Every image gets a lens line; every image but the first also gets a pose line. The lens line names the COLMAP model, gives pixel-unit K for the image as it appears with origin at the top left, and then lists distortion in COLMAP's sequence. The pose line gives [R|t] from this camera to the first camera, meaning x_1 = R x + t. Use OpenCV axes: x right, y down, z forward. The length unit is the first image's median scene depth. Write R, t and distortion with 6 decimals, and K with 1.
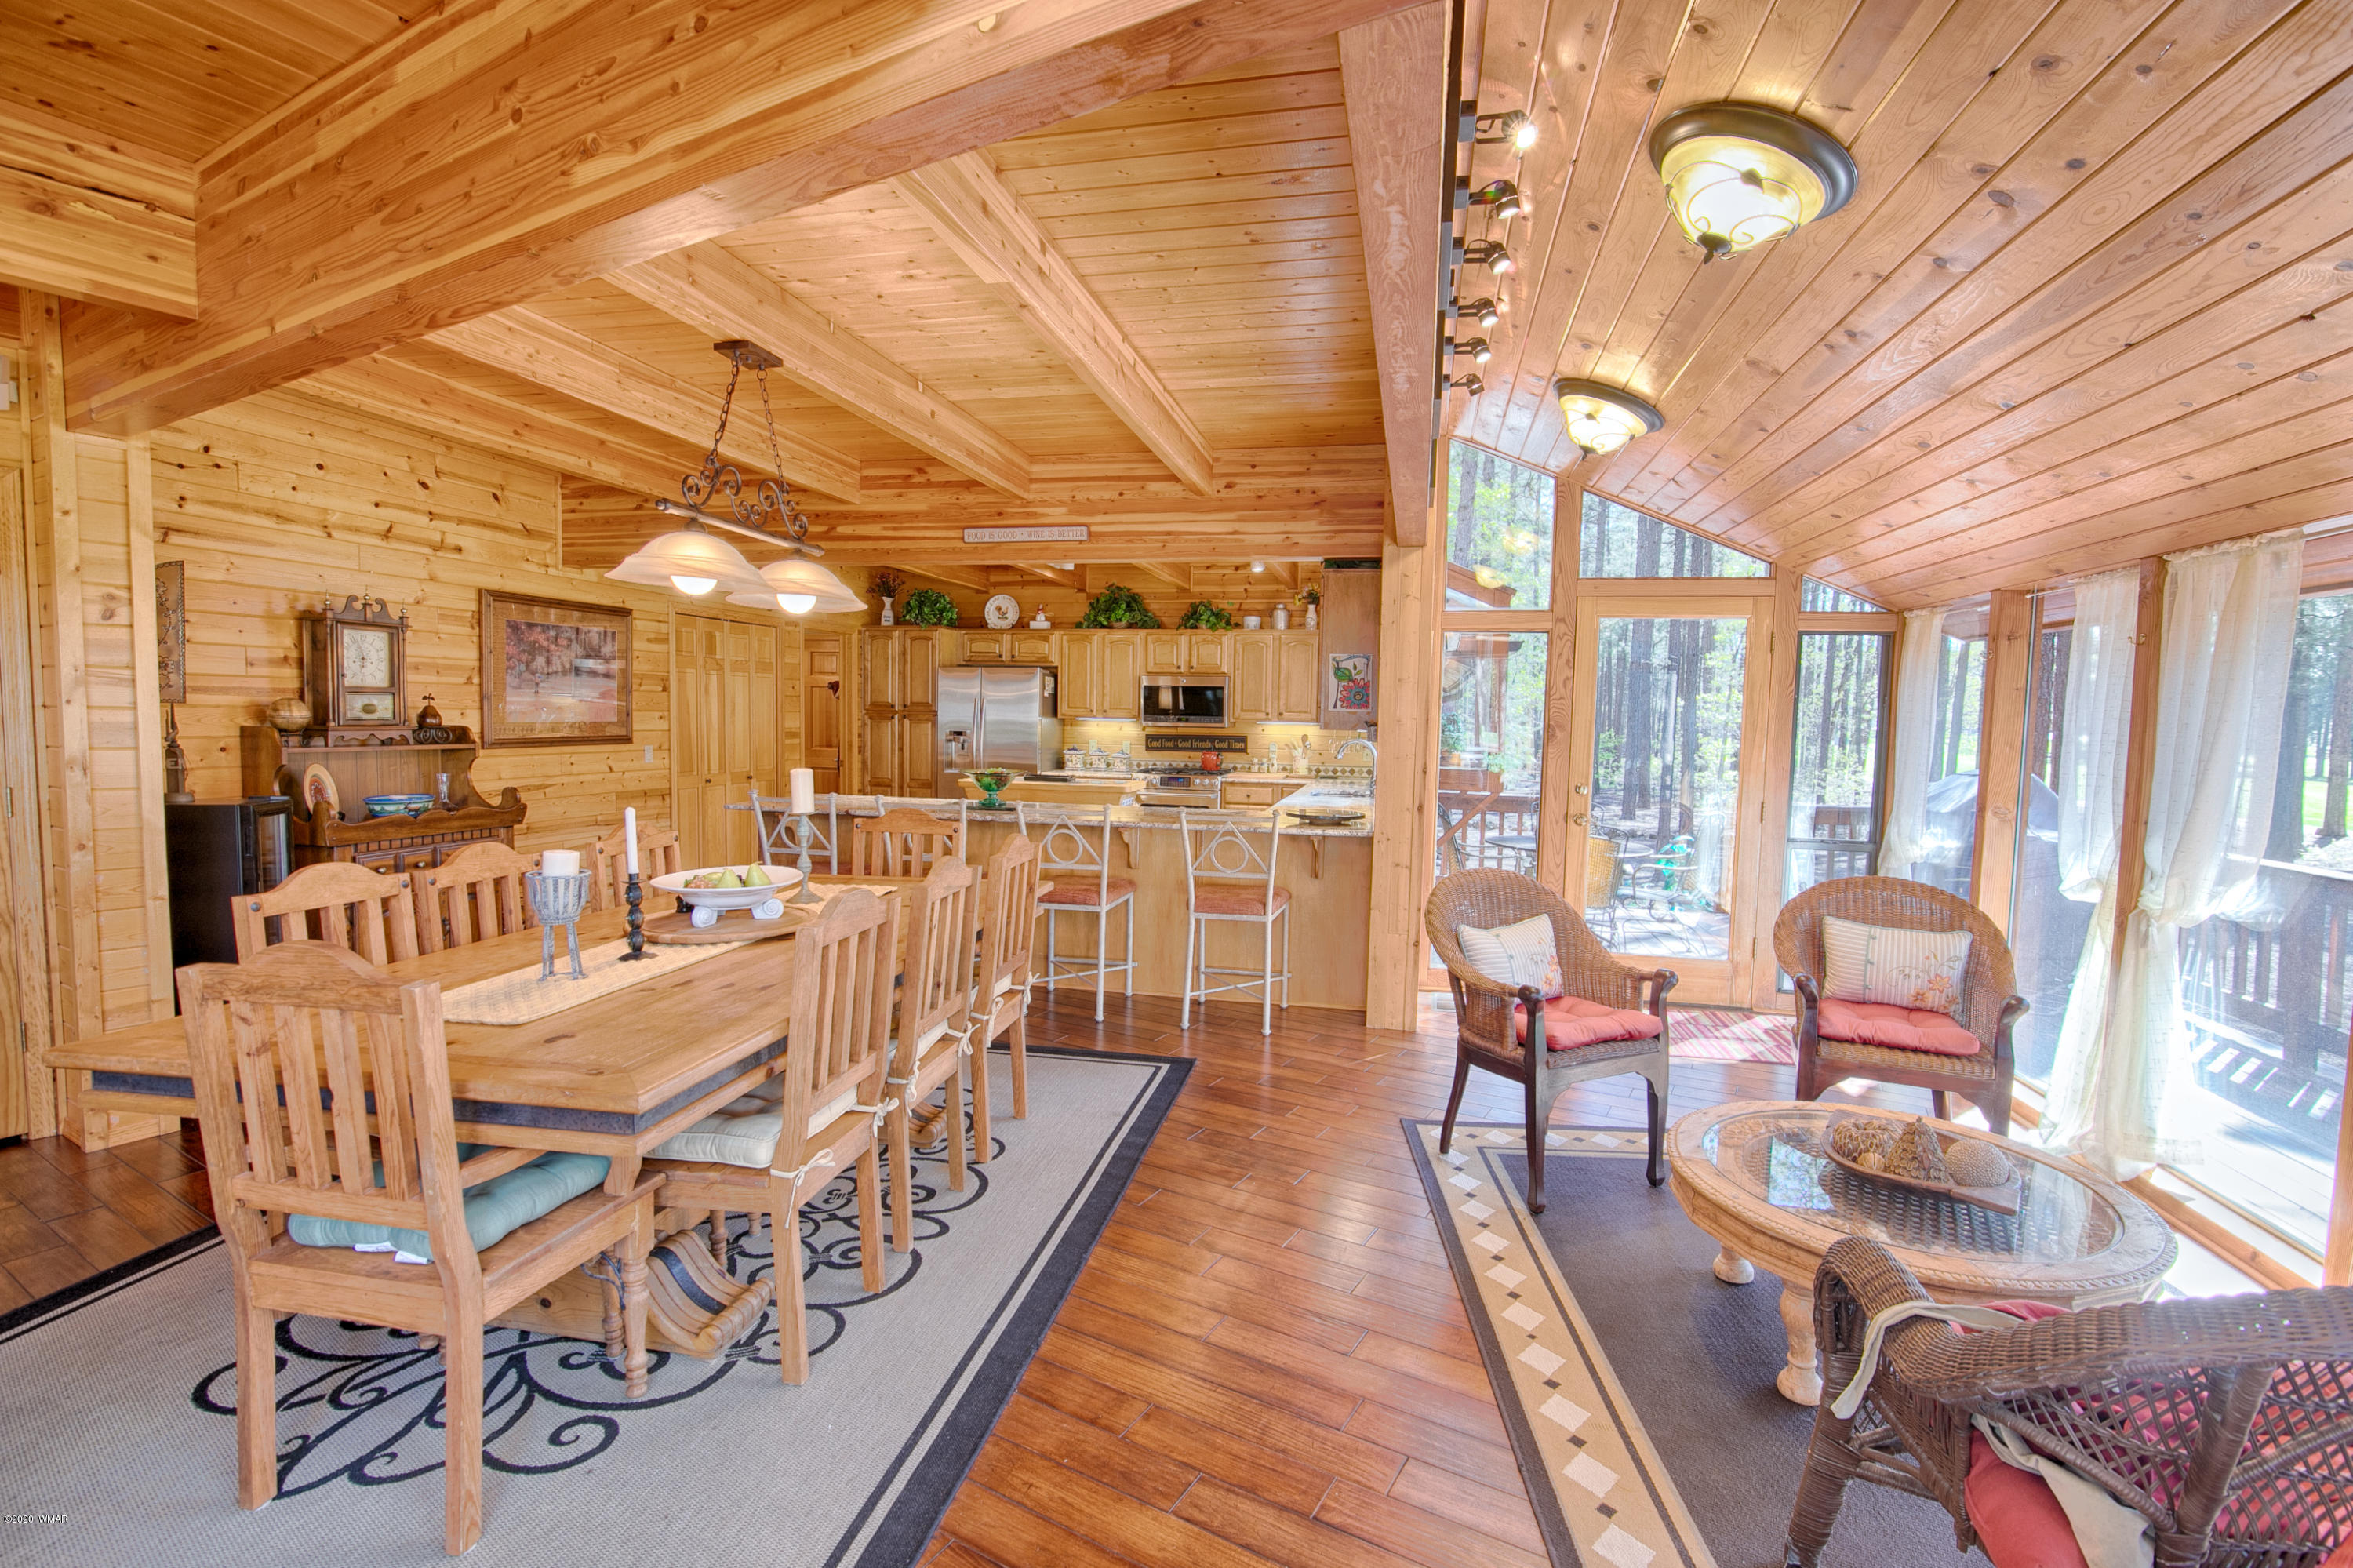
lens RADIAL K [[1076.2, 0, 1168.4], [0, 1076.2, 780.8], [0, 0, 1]] dist [-0.018857, 0.000761]
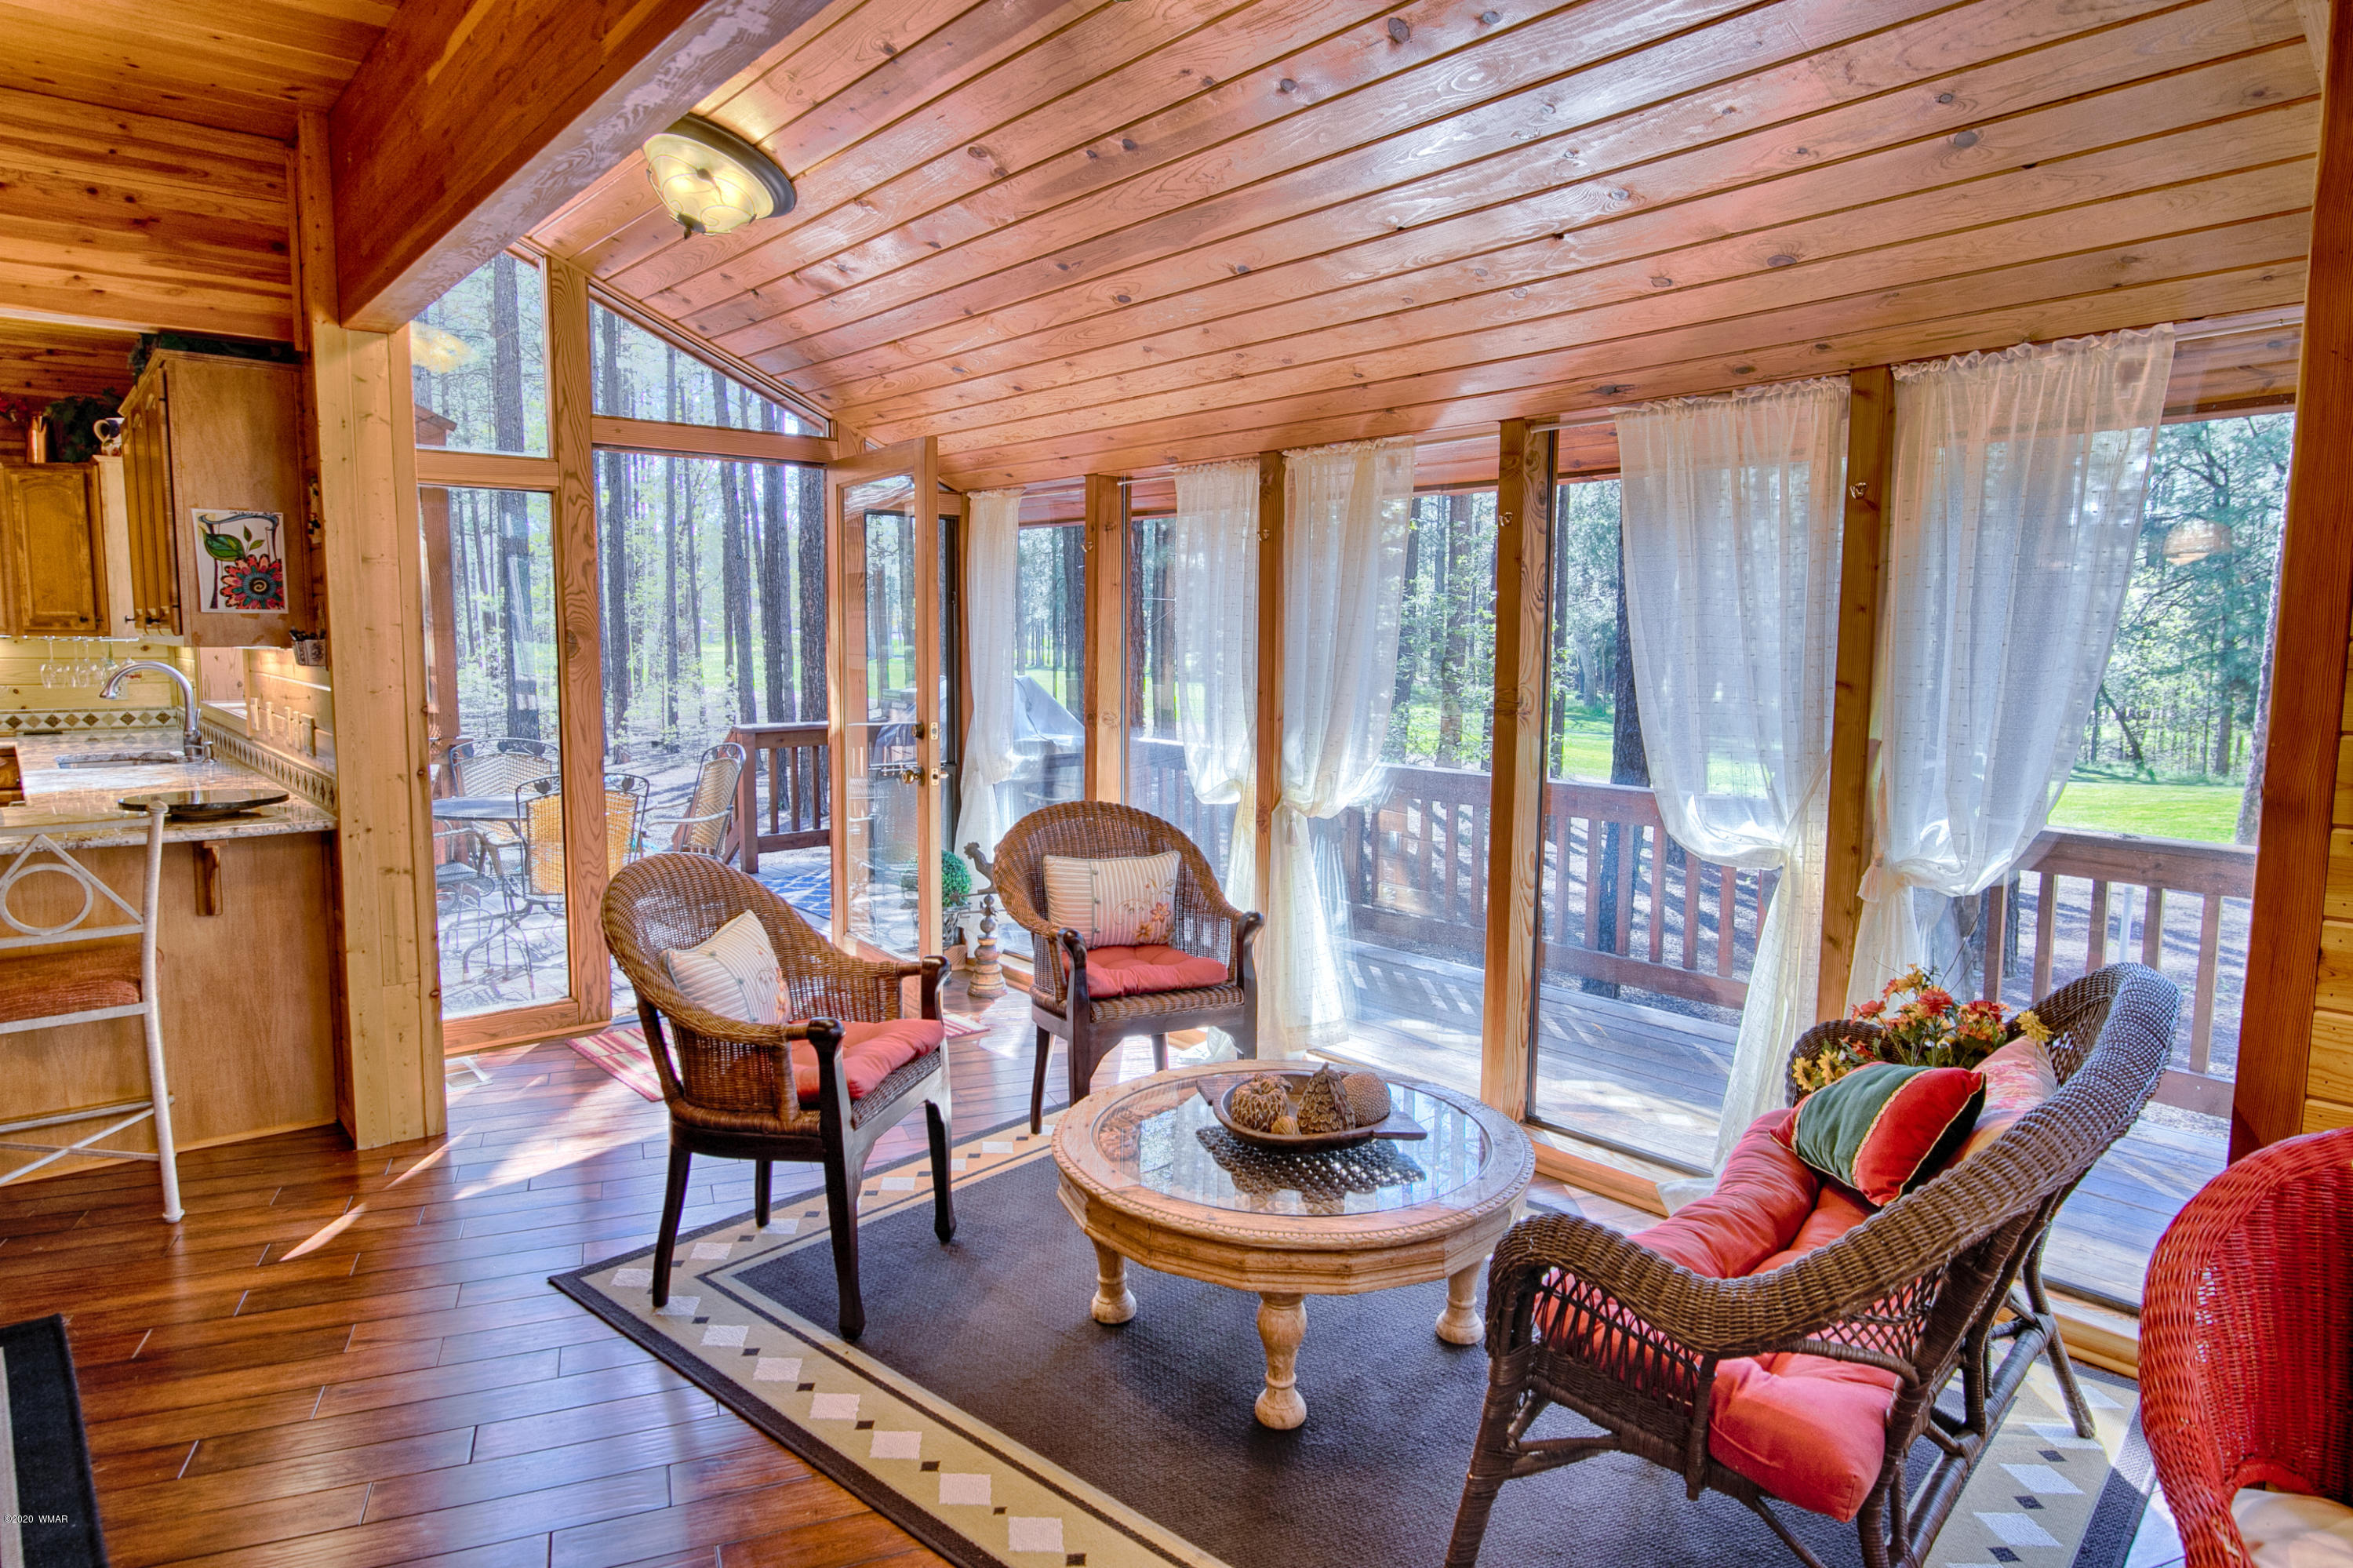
lens RADIAL K [[1419.8, 0, 1168.5], [0, 1419.8, 784.4], [0, 0, 1]] dist [-0.004639, -0.002866]
pose [[0.607449, -0.100162, 0.788018, -0.111514], [0.054361, 0.994935, 0.084558, -0.010071], [-0.792496, -0.008527, 0.609817, 0.139533]]
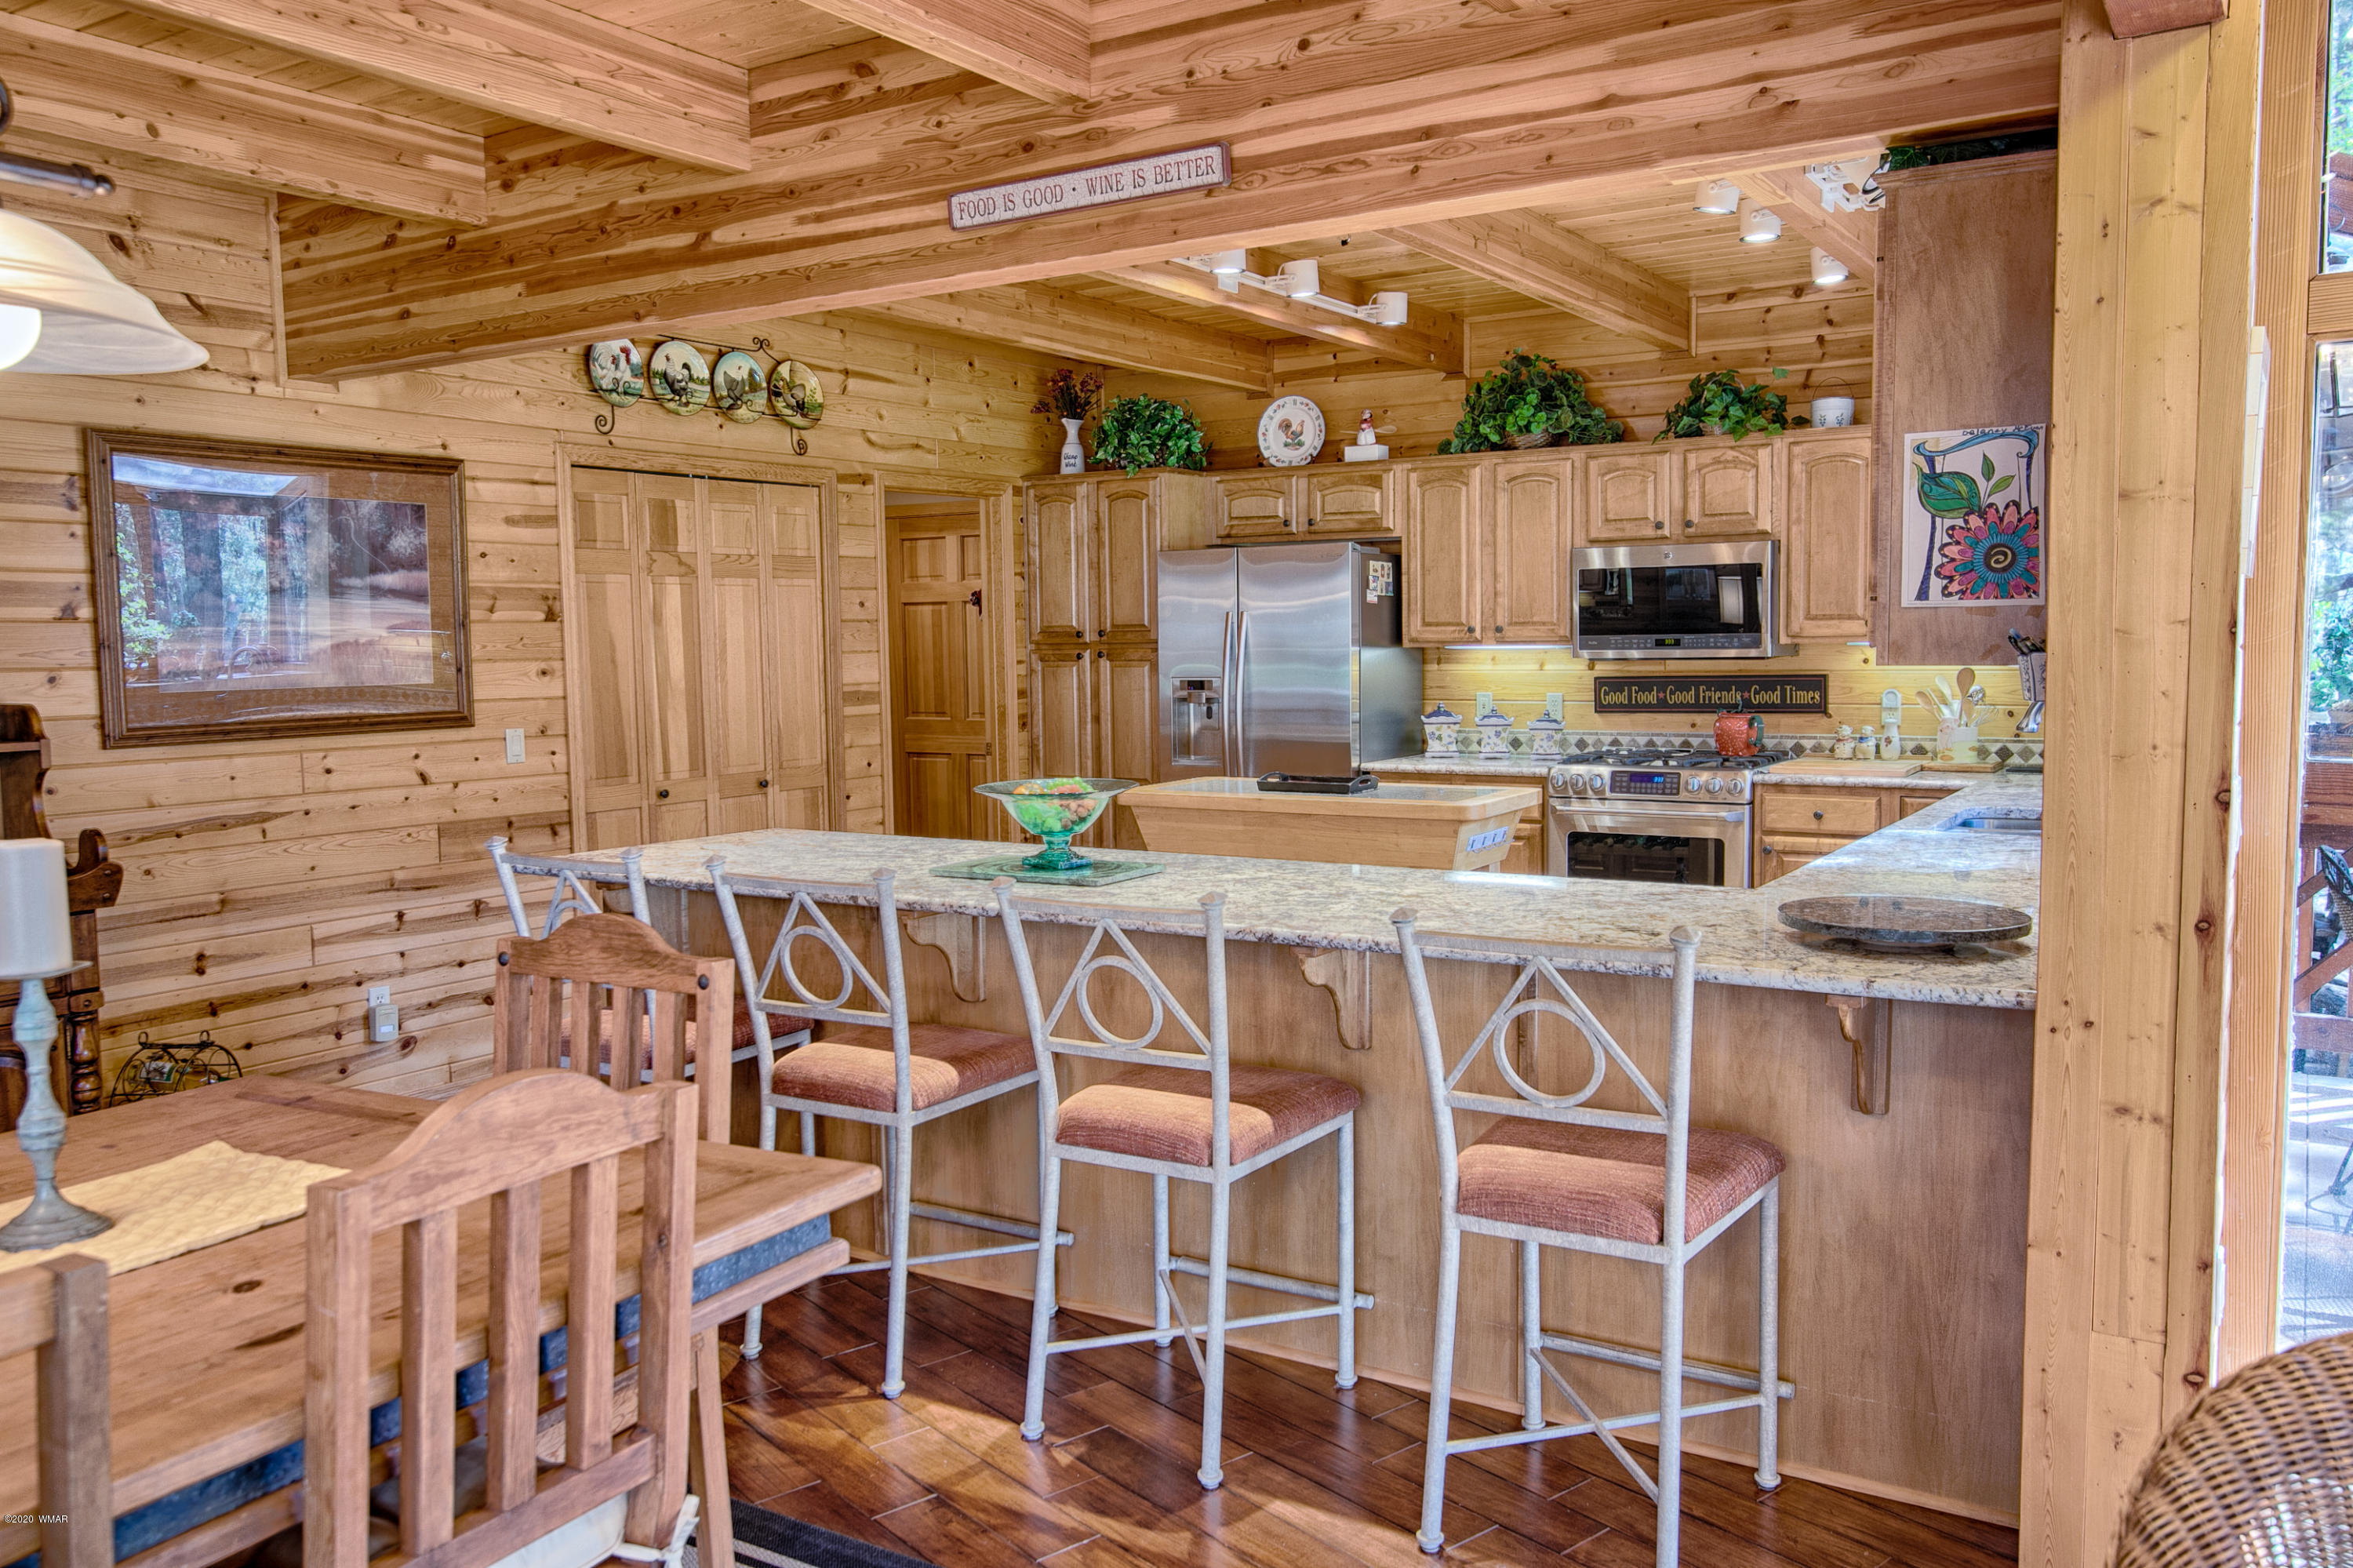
lens RADIAL K [[1779.8, 0, 1170.7], [0, 1779.8, 783.7], [0, 0, 1]] dist [-0.002394, 0.002067]
pose [[0.939778, -0.005001, -0.341748, 0.106730], [0.011522, 0.999788, 0.017053, -0.019842], [0.341590, -0.019963, 0.939637, 0.353166]]
